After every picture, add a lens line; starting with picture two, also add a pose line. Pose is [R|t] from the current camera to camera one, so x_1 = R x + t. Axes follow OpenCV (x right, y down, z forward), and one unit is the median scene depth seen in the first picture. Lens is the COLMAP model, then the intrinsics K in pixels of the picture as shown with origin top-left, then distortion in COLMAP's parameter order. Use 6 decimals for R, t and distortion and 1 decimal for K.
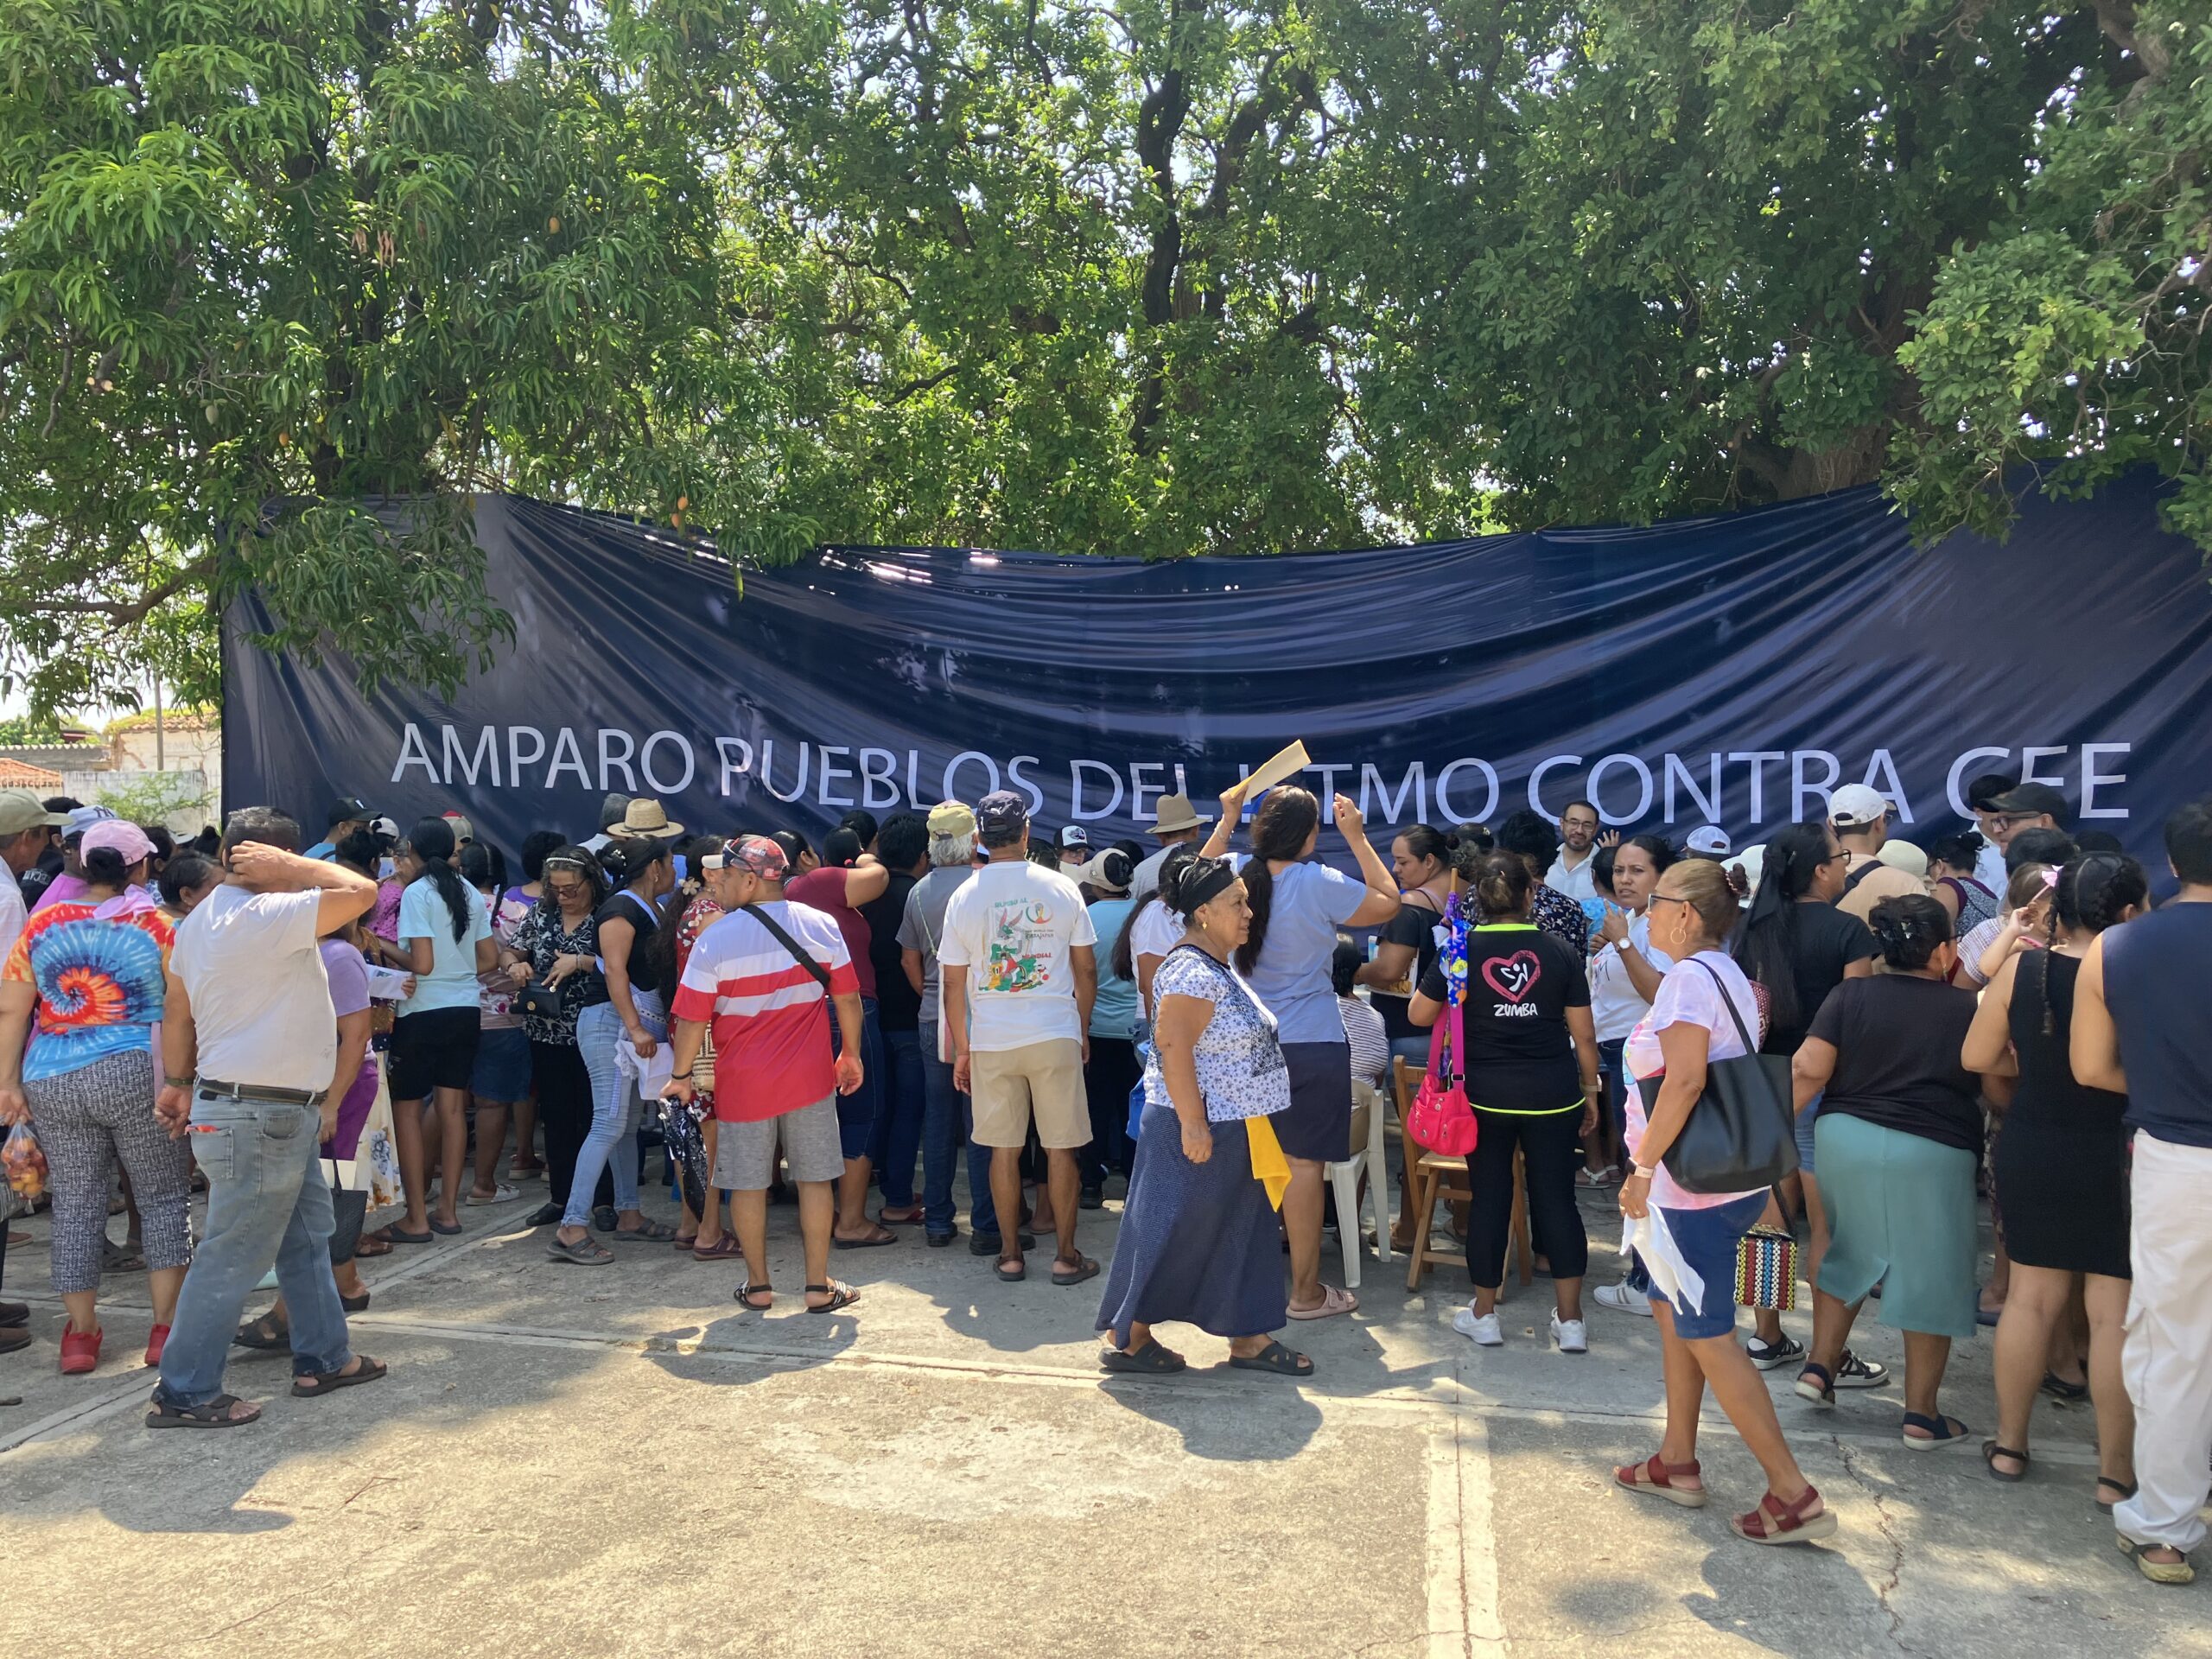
lens RADIAL K [[1803.7, 0, 1101.9], [0, 1803.7, 818.0], [0, 0, 1]] dist [0.066890, 0.008123]
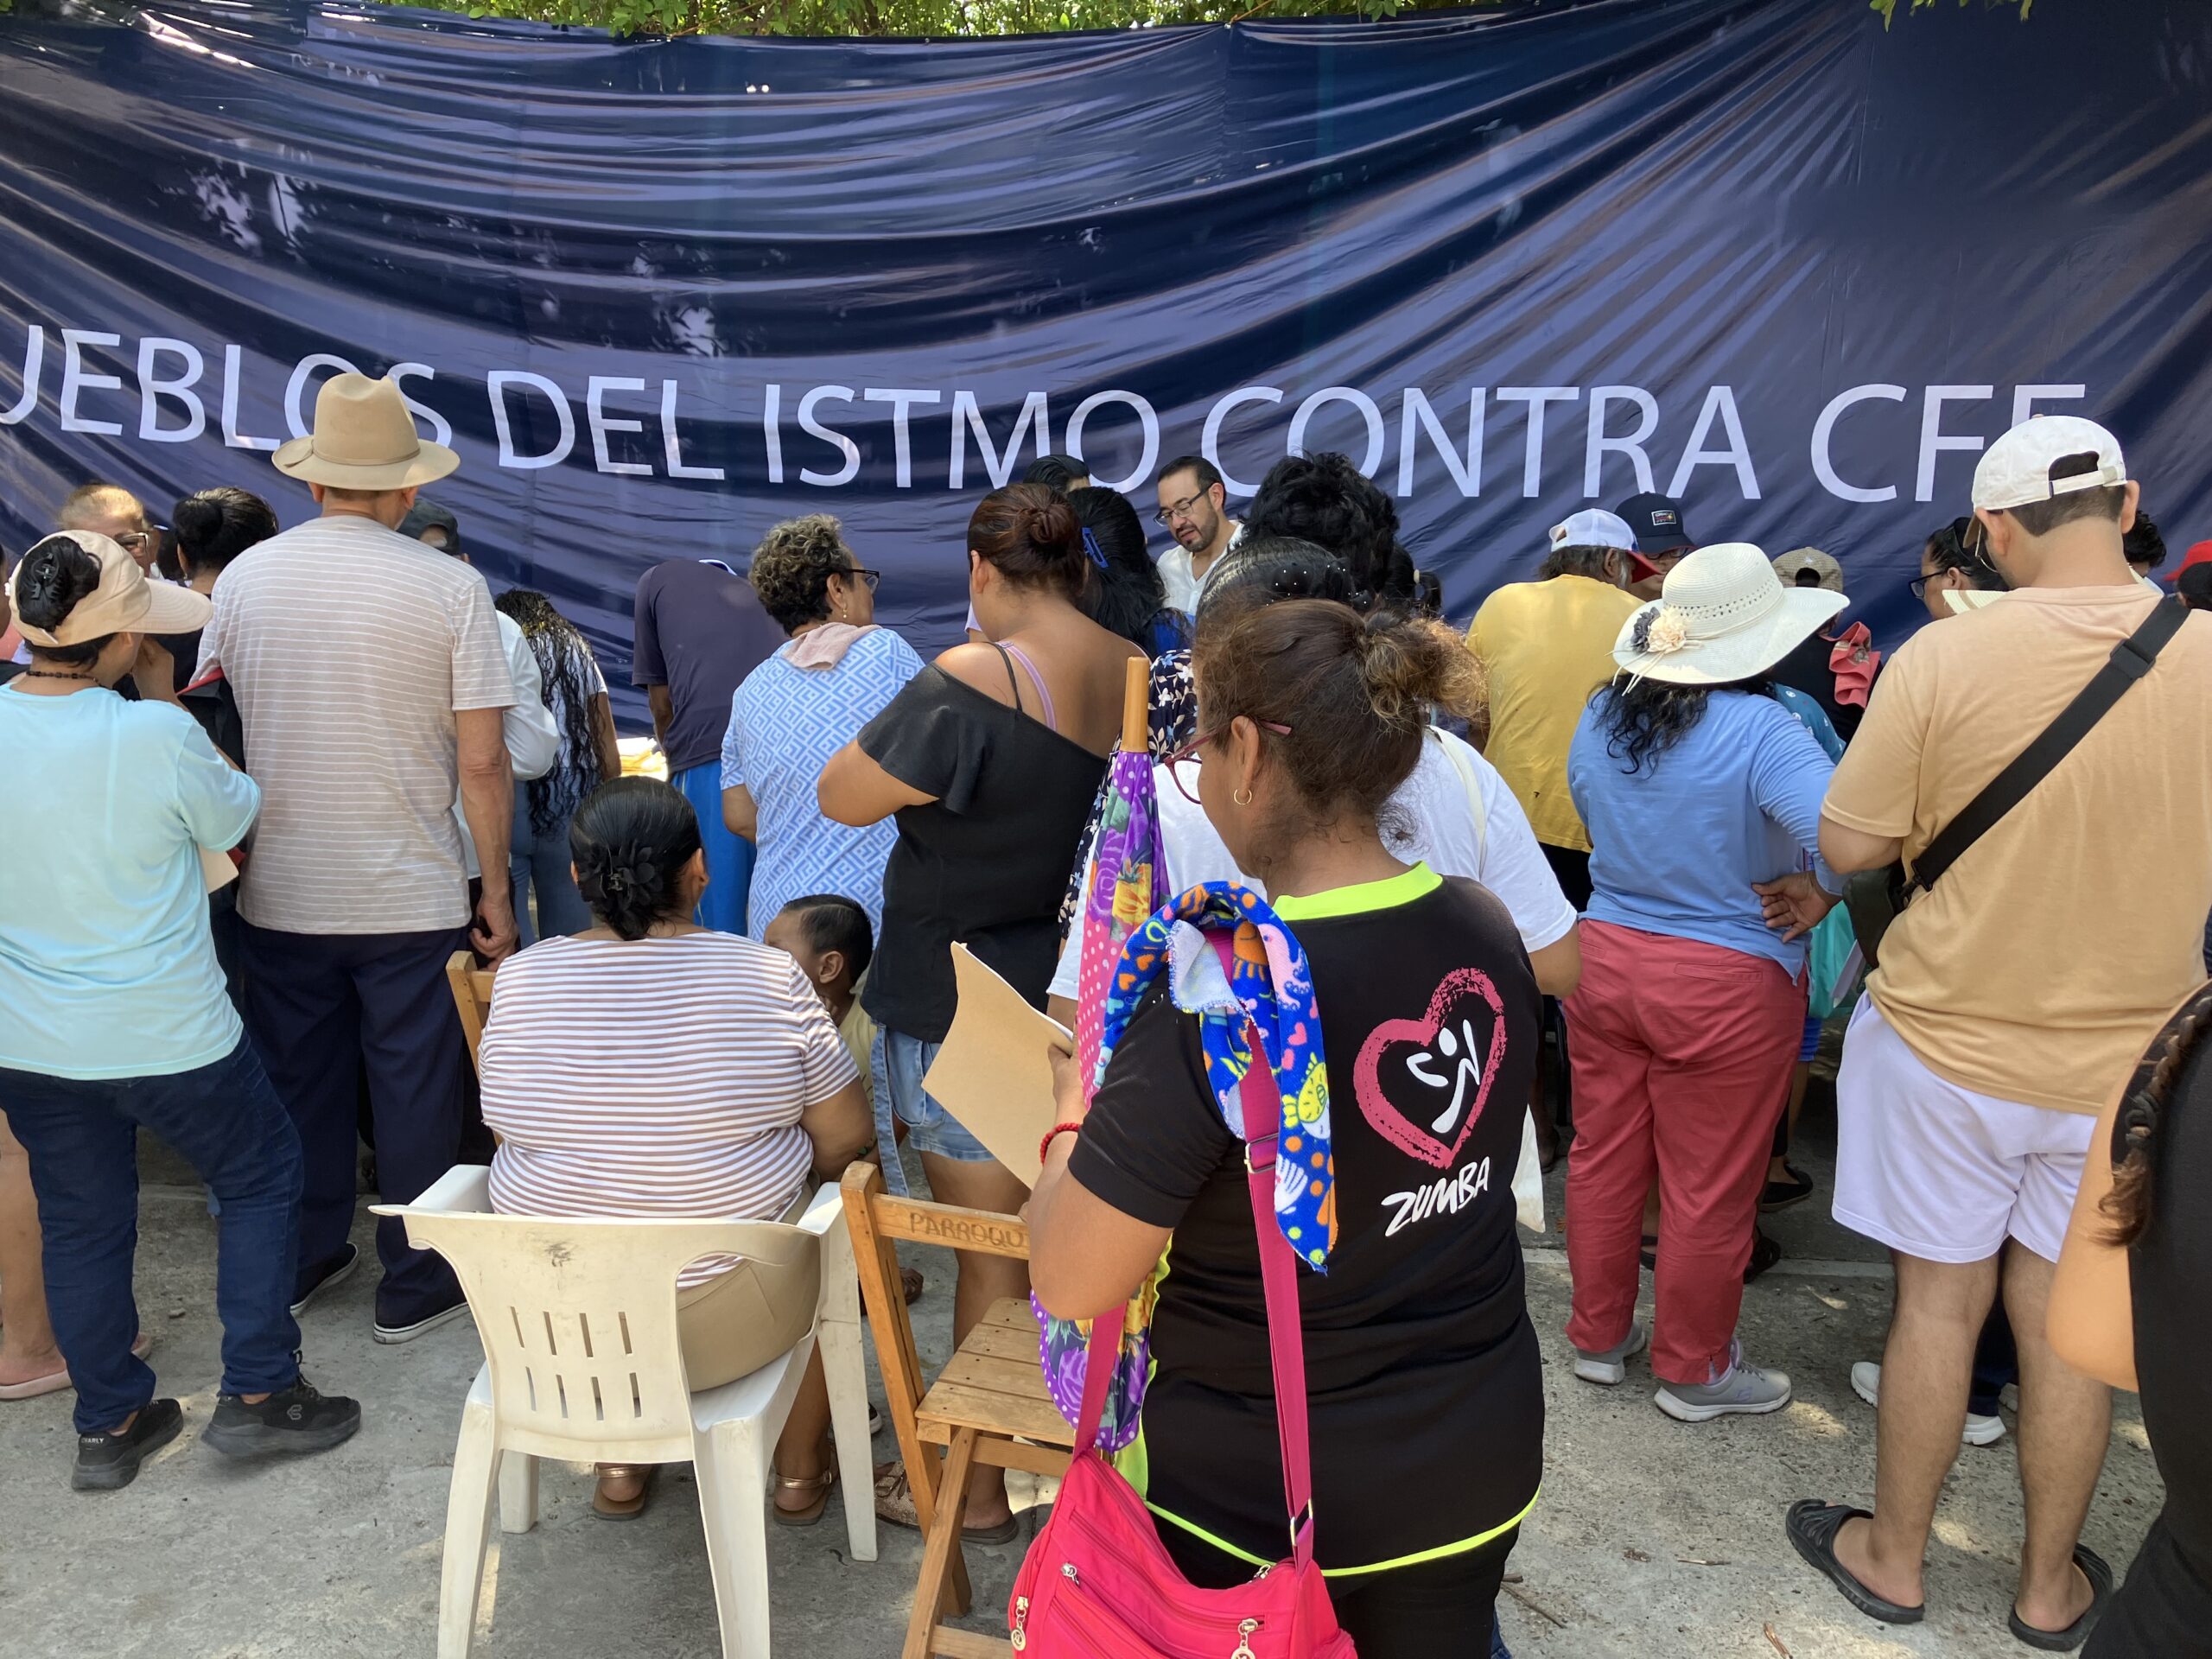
lens RADIAL K [[1803.7, 0, 1089.1], [0, 1803.7, 834.4], [0, 0, 1]] dist [0.066890, 0.008123]
pose [[0.977964, -0.021799, 0.207631, 0.054327], [-0.019341, 0.980797, 0.194072, -0.001740], [-0.207875, -0.193811, 0.958762, 0.351737]]
